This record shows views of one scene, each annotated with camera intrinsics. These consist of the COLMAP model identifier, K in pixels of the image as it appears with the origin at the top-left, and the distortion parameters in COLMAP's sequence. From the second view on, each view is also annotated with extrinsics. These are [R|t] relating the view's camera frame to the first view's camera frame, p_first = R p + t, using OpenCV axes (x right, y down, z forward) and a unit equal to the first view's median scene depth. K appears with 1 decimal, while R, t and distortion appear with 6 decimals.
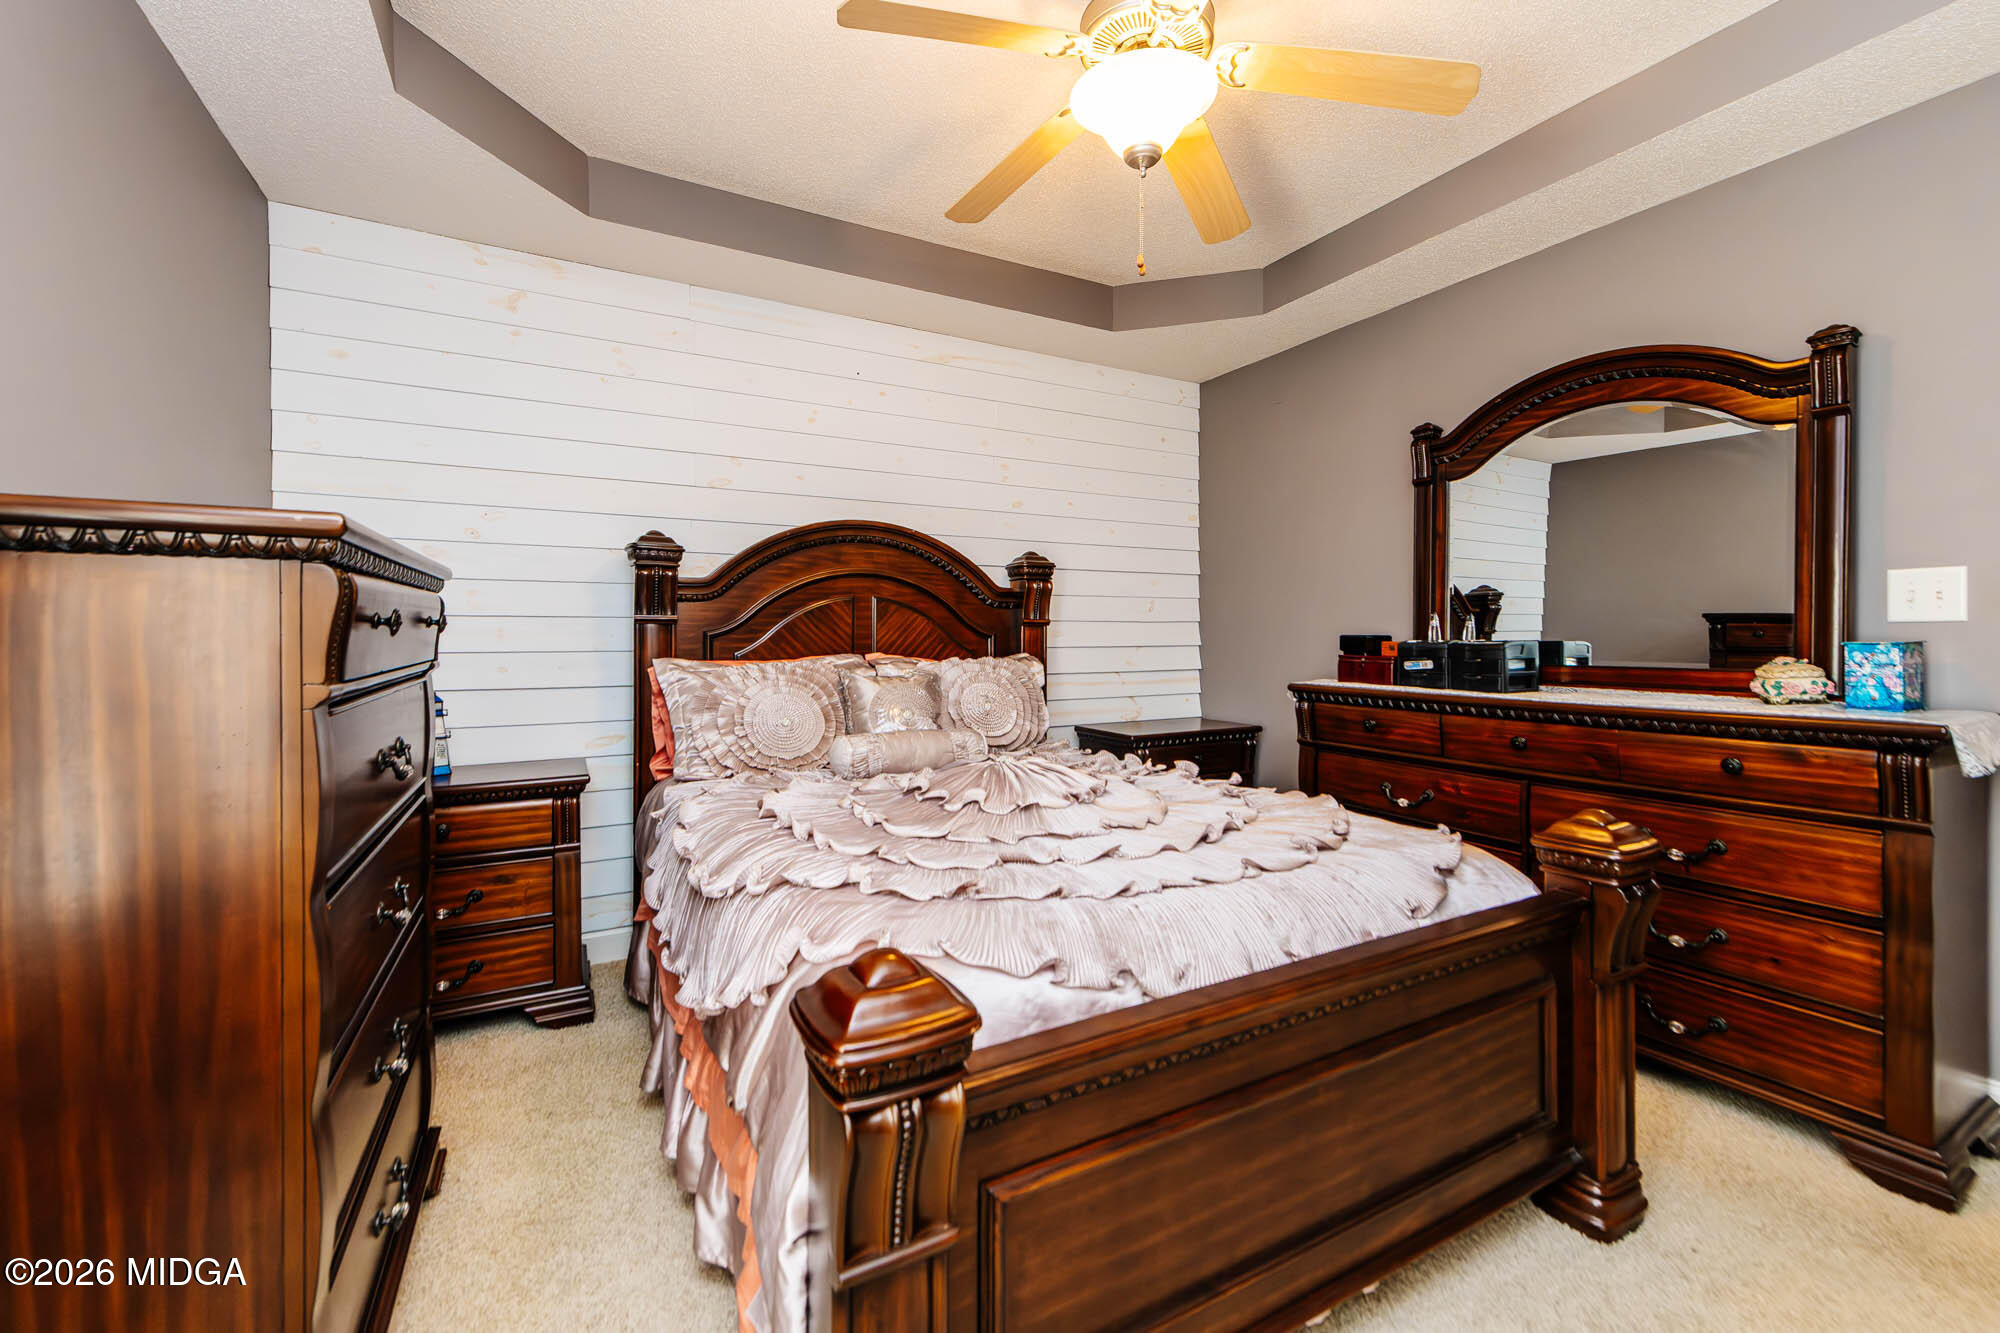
lens RADIAL K [[782.6, 0, 1005.1], [0, 782.6, 637.8], [0, 0, 1]] dist [0.013640, -0.006003]
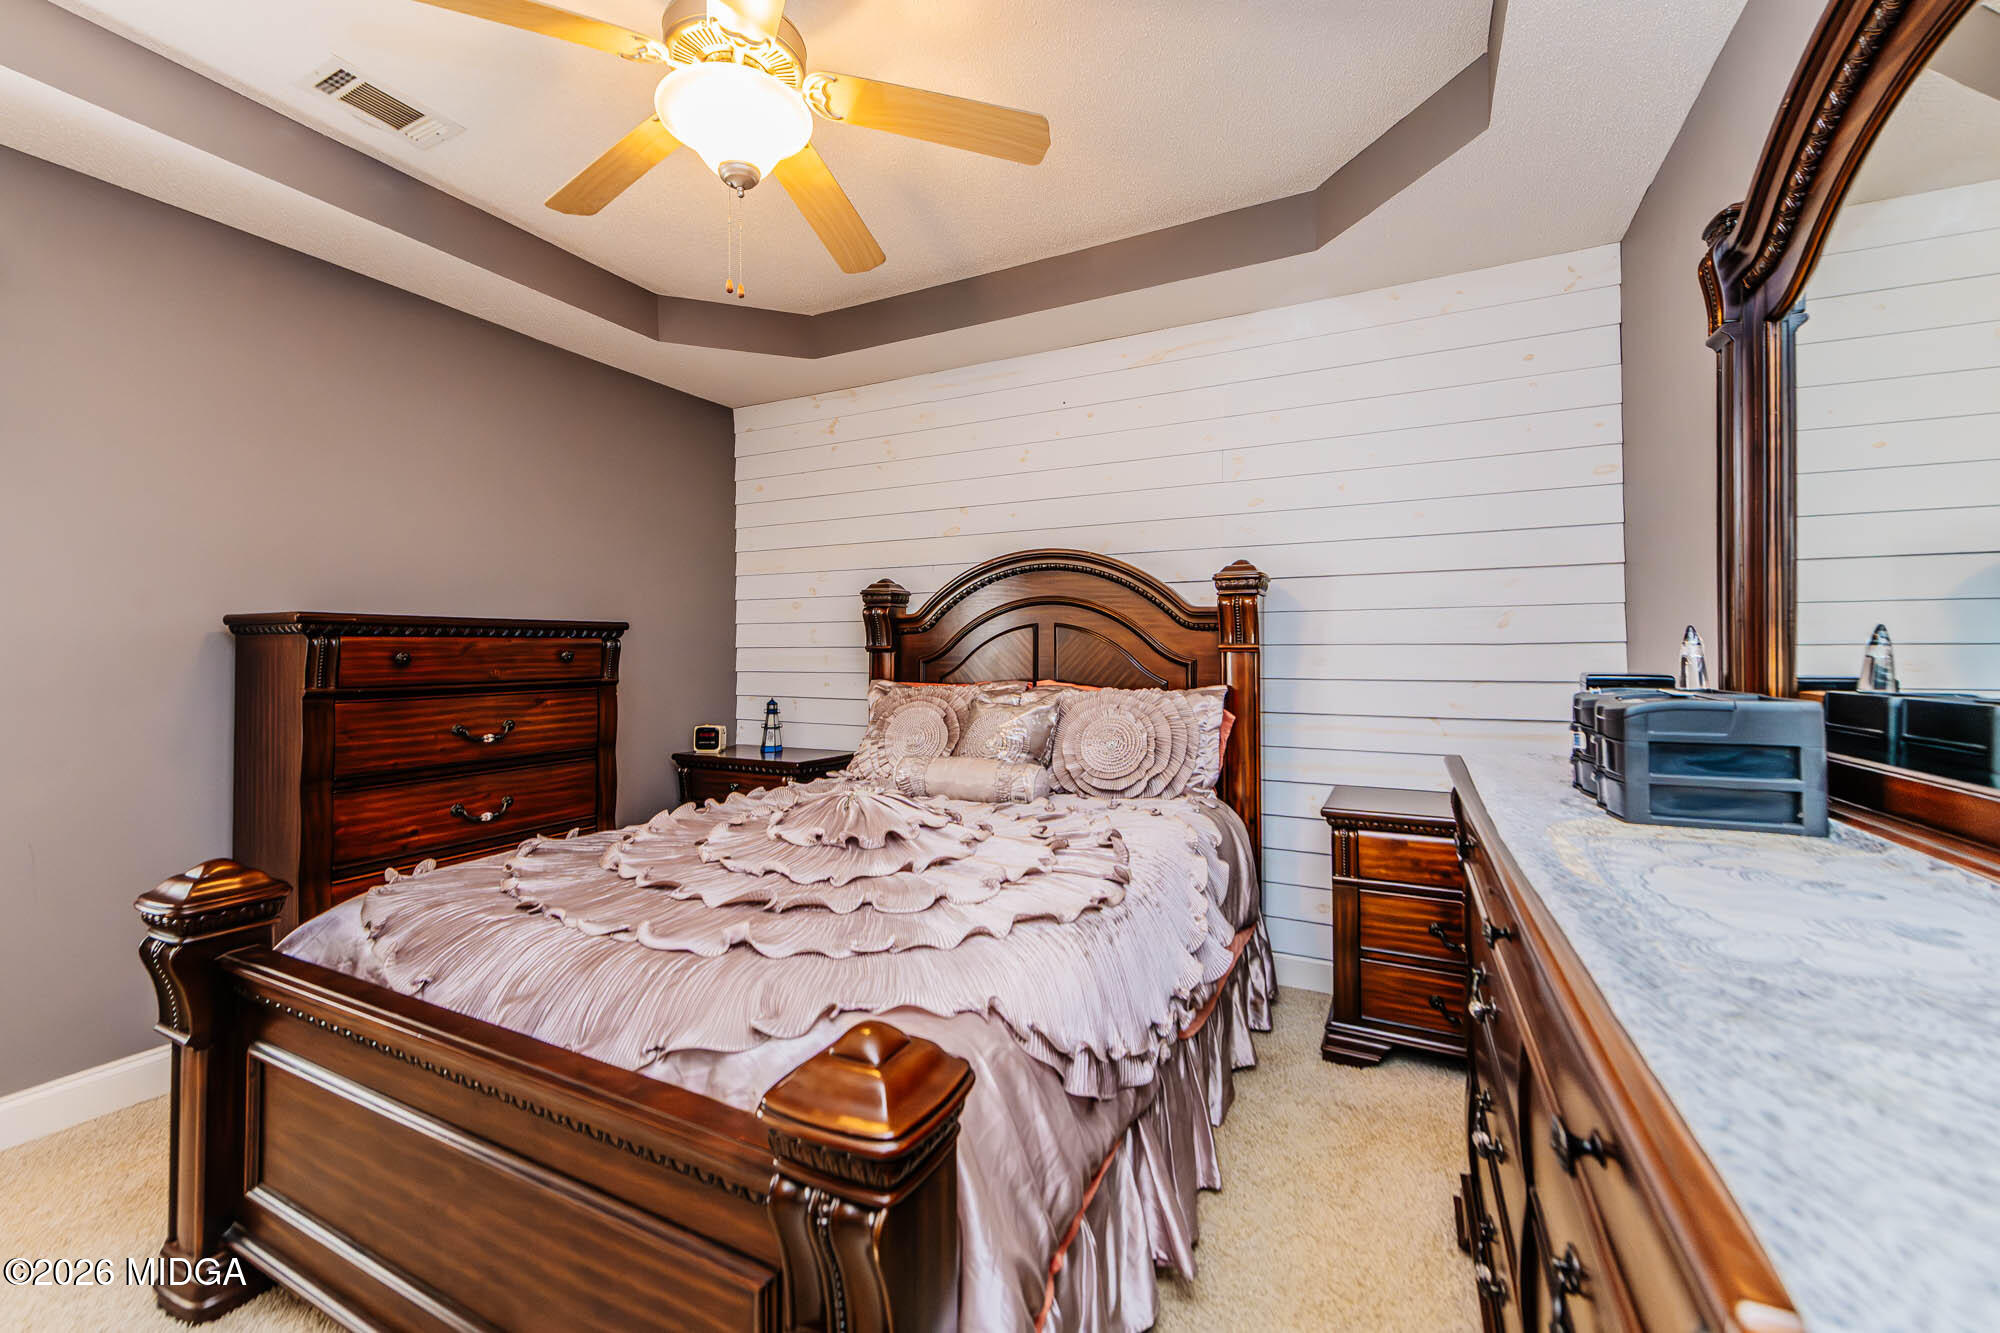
lens RADIAL K [[816.9, 0, 995.6], [0, 816.9, 657.3], [0, 0, 1]] dist [-0.000614, -0.007256]
pose [[0.577396, -0.001887, -0.816462, 0.703780], [-0.005143, 0.999969, -0.005948, -0.002951], [0.816448, 0.007633, 0.577368, 0.365267]]
